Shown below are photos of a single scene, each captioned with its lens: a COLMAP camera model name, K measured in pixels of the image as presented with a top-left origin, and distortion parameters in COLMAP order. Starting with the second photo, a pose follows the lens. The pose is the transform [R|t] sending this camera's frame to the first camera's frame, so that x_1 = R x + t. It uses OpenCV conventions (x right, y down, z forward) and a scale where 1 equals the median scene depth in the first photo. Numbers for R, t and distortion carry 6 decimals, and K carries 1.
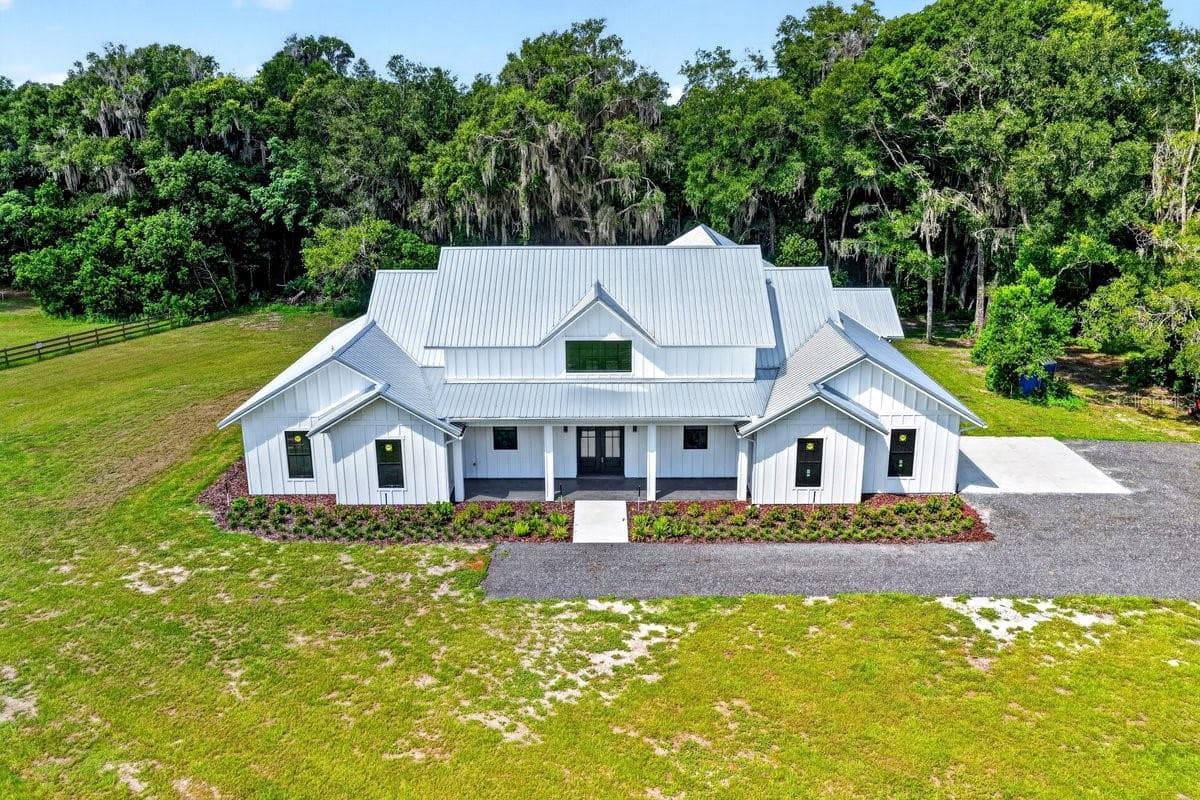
lens RADIAL K [[993.4, 0, 600.0], [0, 993.4, 400.0], [0, 0, 1]] dist [-0.003541, 0.017452]
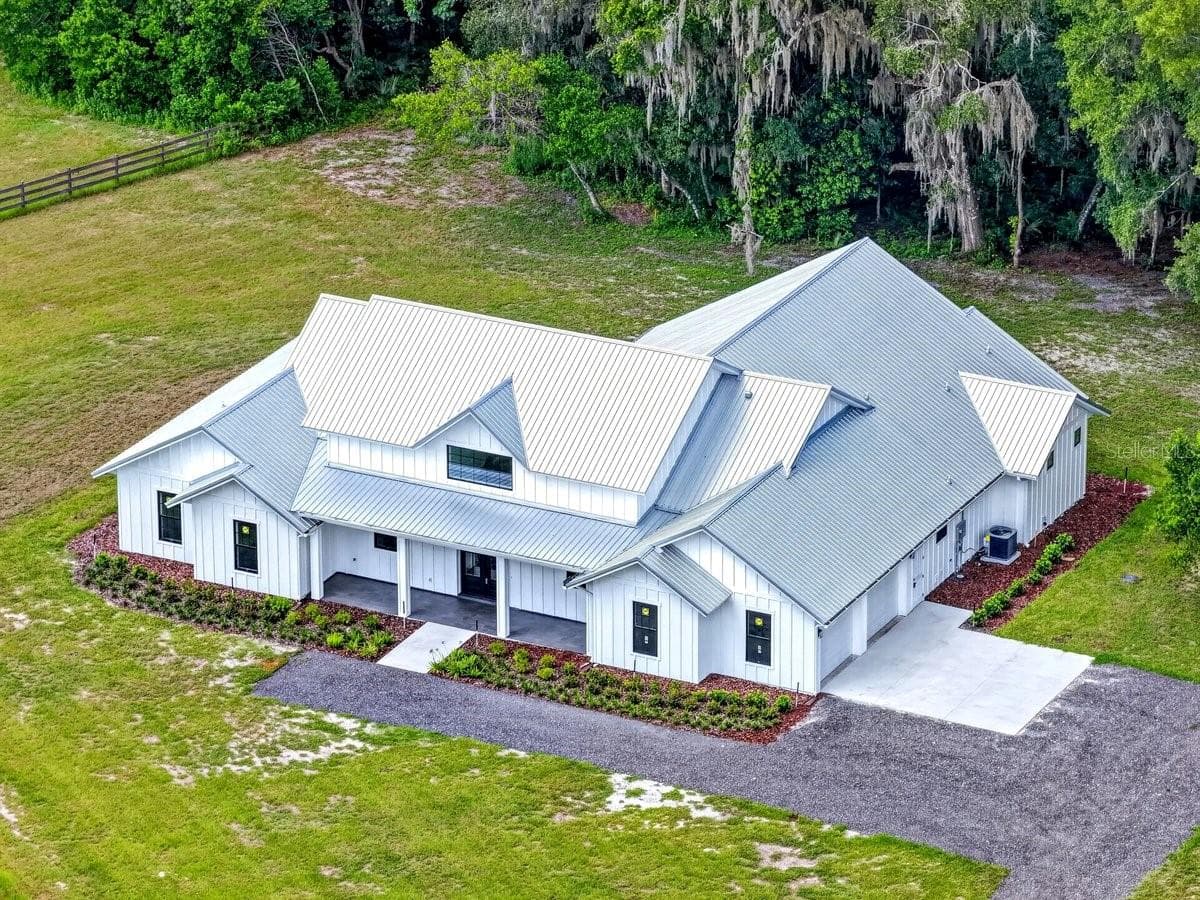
lens RADIAL K [[6354.0, 0, 600.0], [0, 6354.0, 450.0], [0, 0, 1]] dist [0.400179, 12.483669]
pose [[0.893834, 0.175126, -0.412784, 1.888463], [-0.127459, 0.981835, 0.140552, -0.675361], [0.429900, -0.073017, 0.899919, -3.150197]]
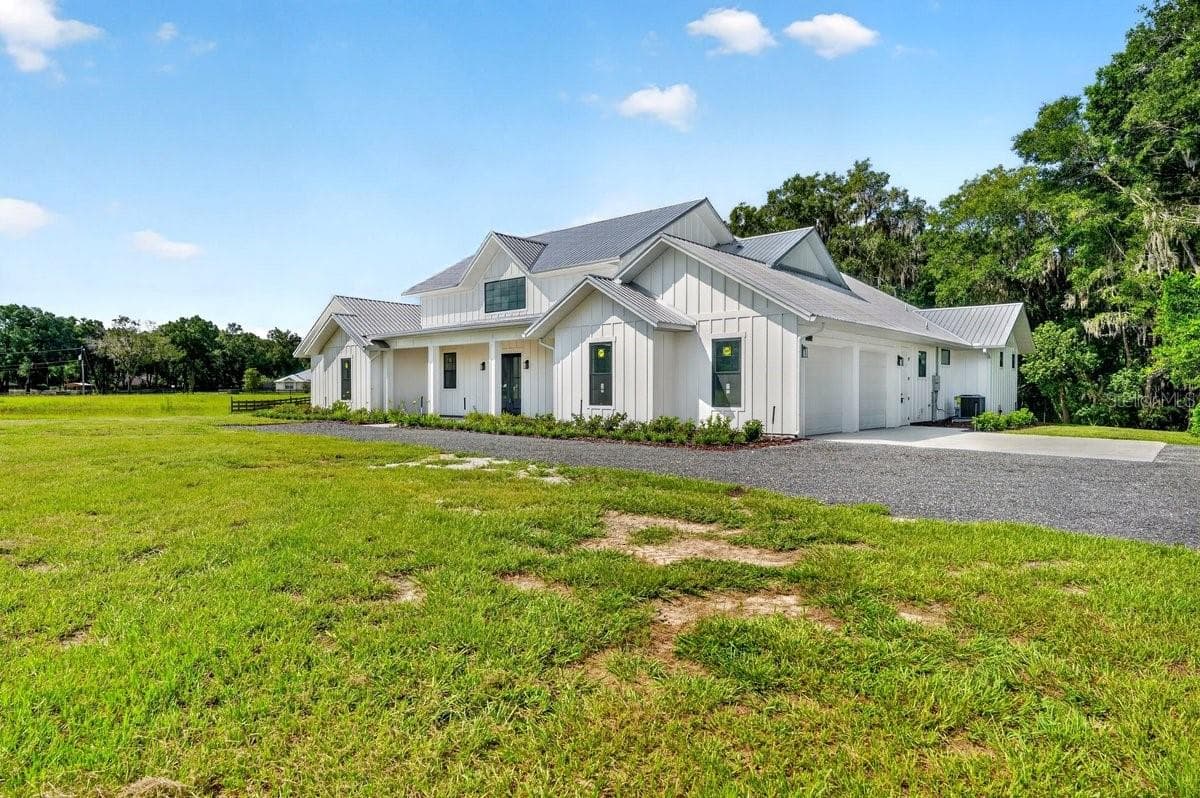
lens RADIAL K [[677.6, 0, 600.0], [0, 677.6, 399.0], [0, 0, 1]] dist [-0.003578, -0.000286]
pose [[0.749572, 0.014481, -0.661764, 0.427883], [-0.188565, 0.963007, -0.192512, 0.140680], [0.634496, 0.269087, 0.724574, 0.444012]]
